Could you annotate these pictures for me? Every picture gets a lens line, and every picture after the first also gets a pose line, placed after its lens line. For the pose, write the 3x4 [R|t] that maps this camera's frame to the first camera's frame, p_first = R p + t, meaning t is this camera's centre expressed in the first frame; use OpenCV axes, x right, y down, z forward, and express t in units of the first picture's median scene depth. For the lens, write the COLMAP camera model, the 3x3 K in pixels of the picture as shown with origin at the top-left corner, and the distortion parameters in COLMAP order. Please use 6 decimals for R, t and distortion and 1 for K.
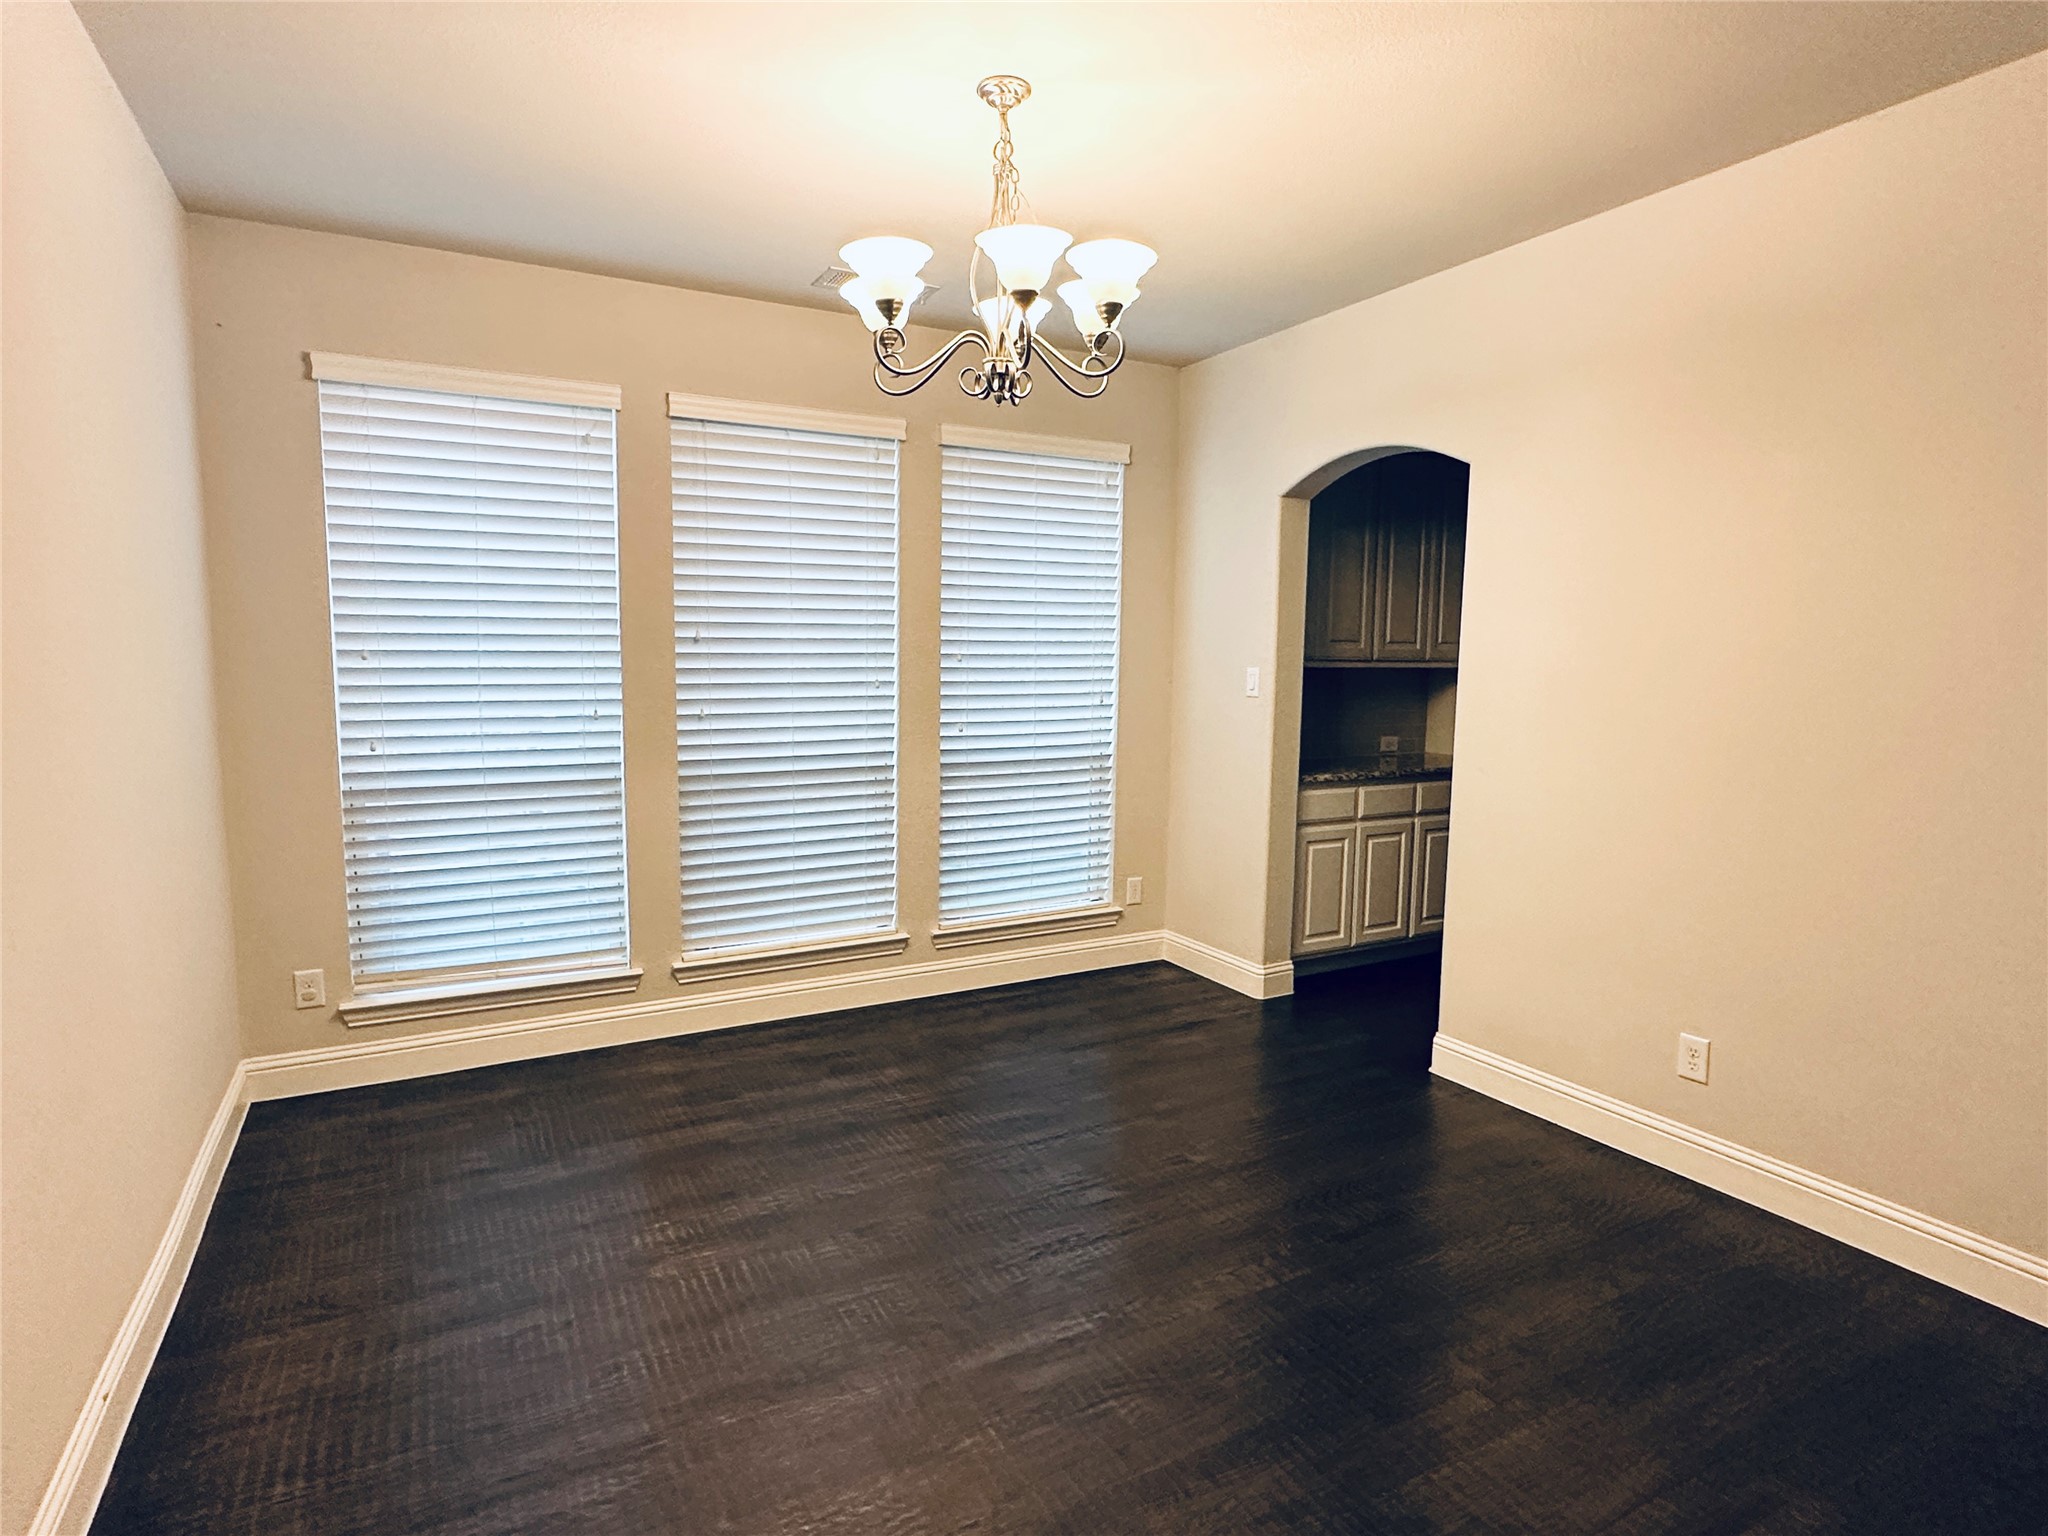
lens RADIAL K [[1093.6, 0, 1022.6], [0, 1093.6, 775.9], [0, 0, 1]] dist [-0.011728, 0.002150]
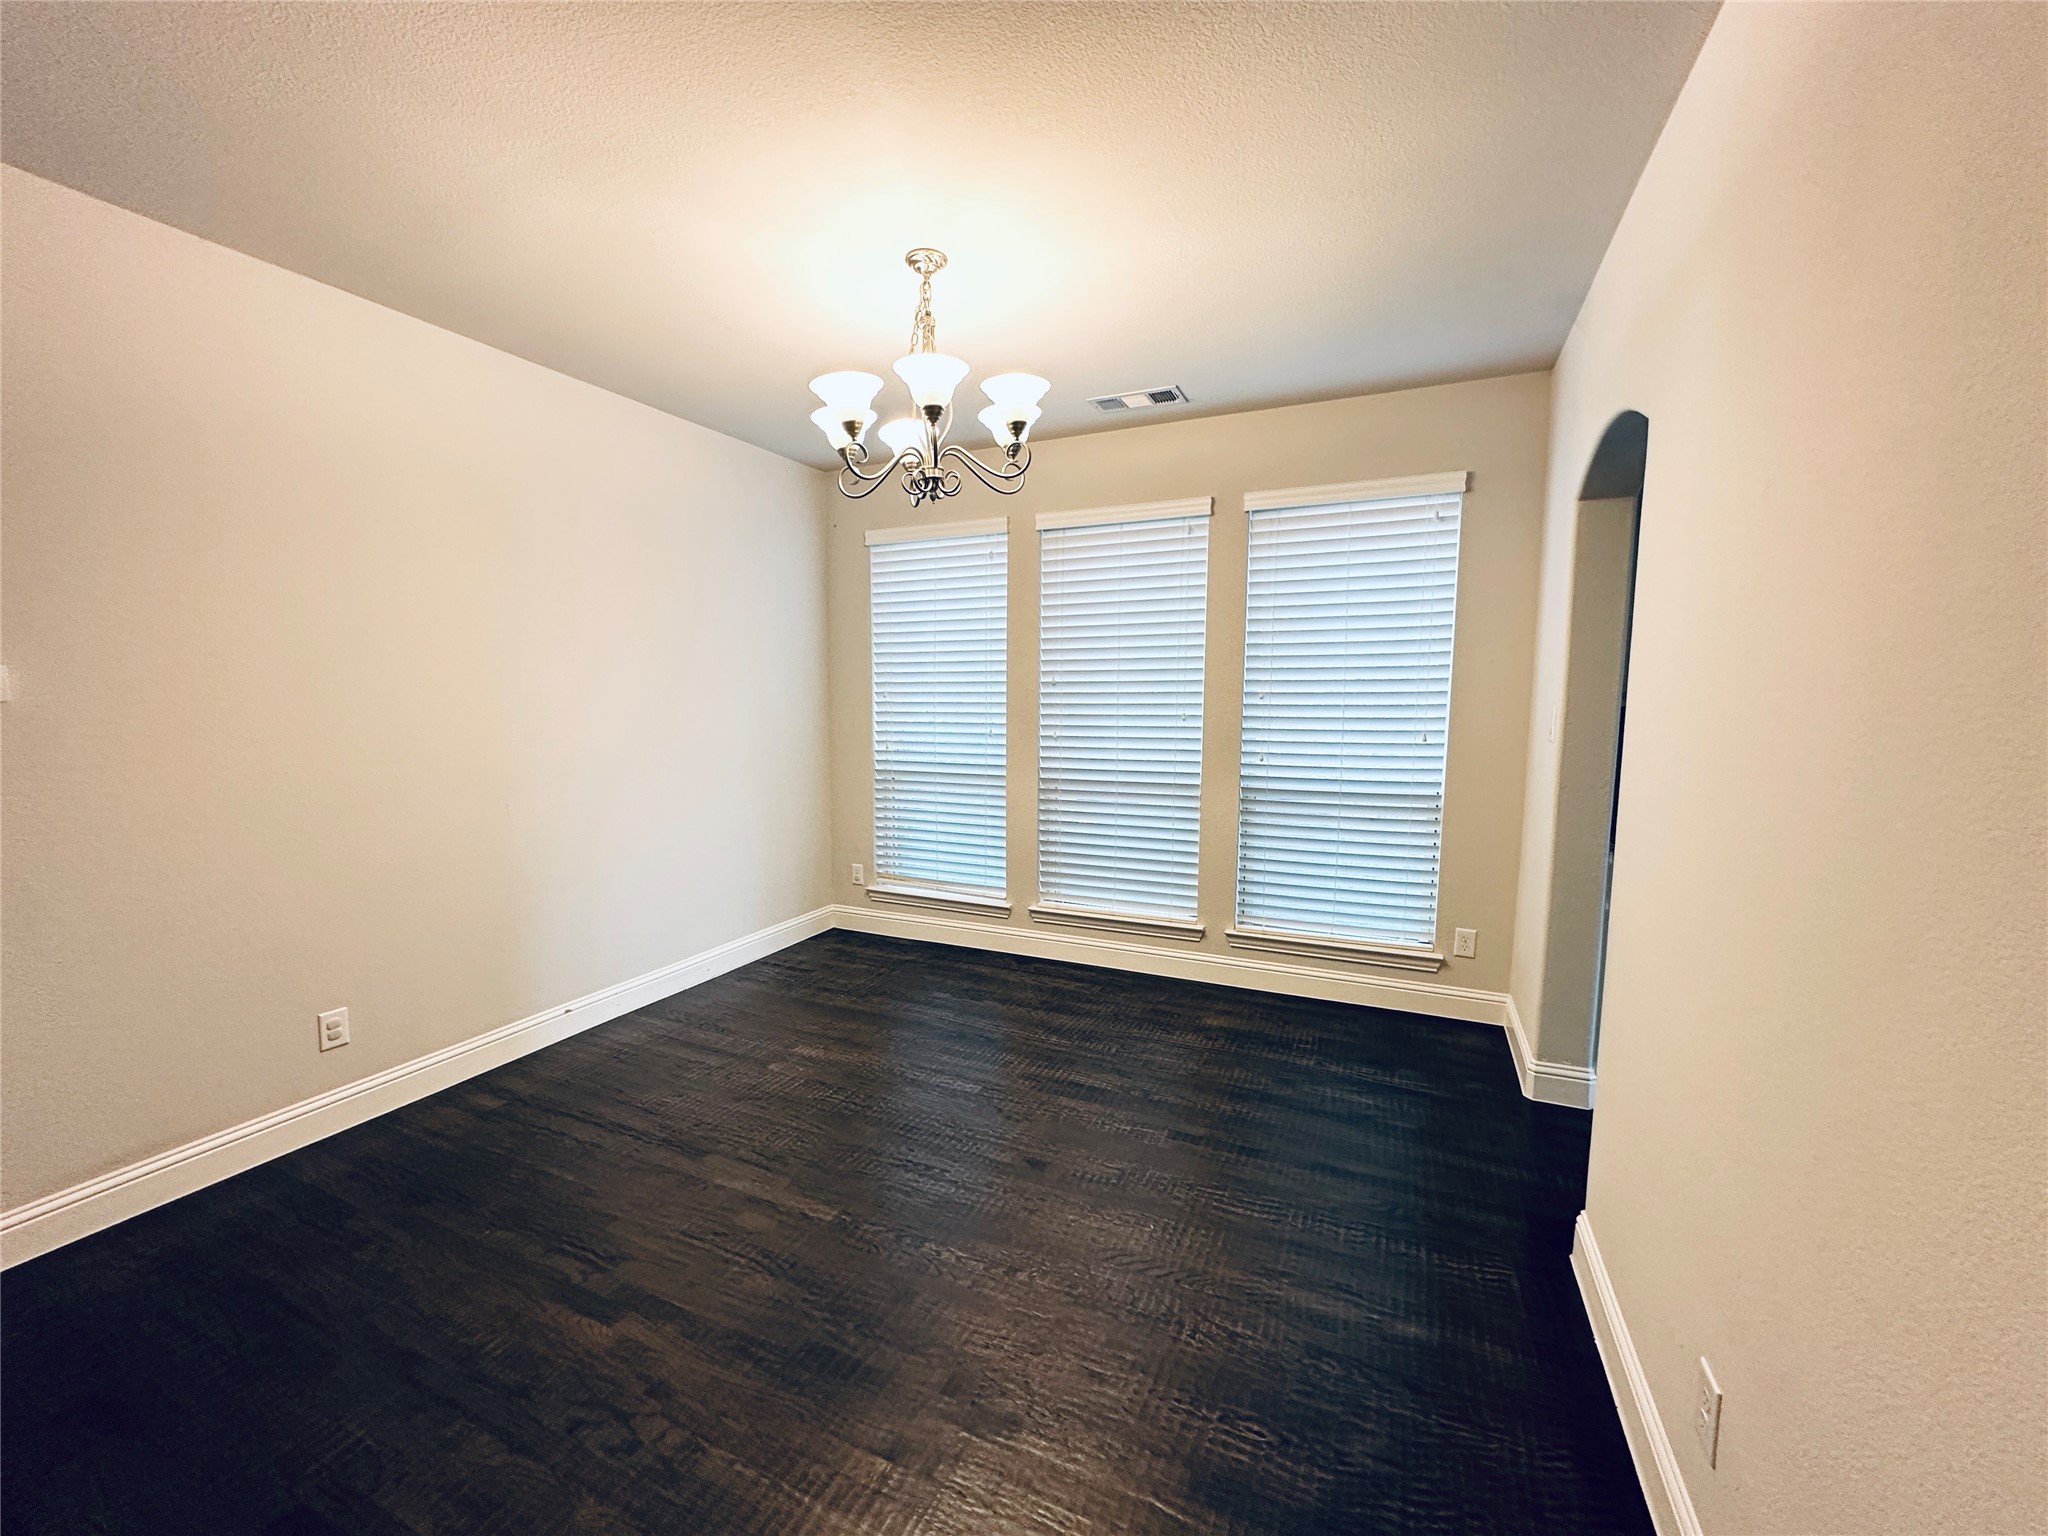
lens RADIAL K [[817.9, 0, 1022.2], [0, 817.9, 764.9], [0, 0, 1]] dist [-0.007590, -0.000111]
pose [[0.591256, 0.069102, -0.803518, 0.503487], [-0.082681, 0.996266, 0.024839, -0.038849], [0.802235, 0.051749, 0.594762, 0.314587]]
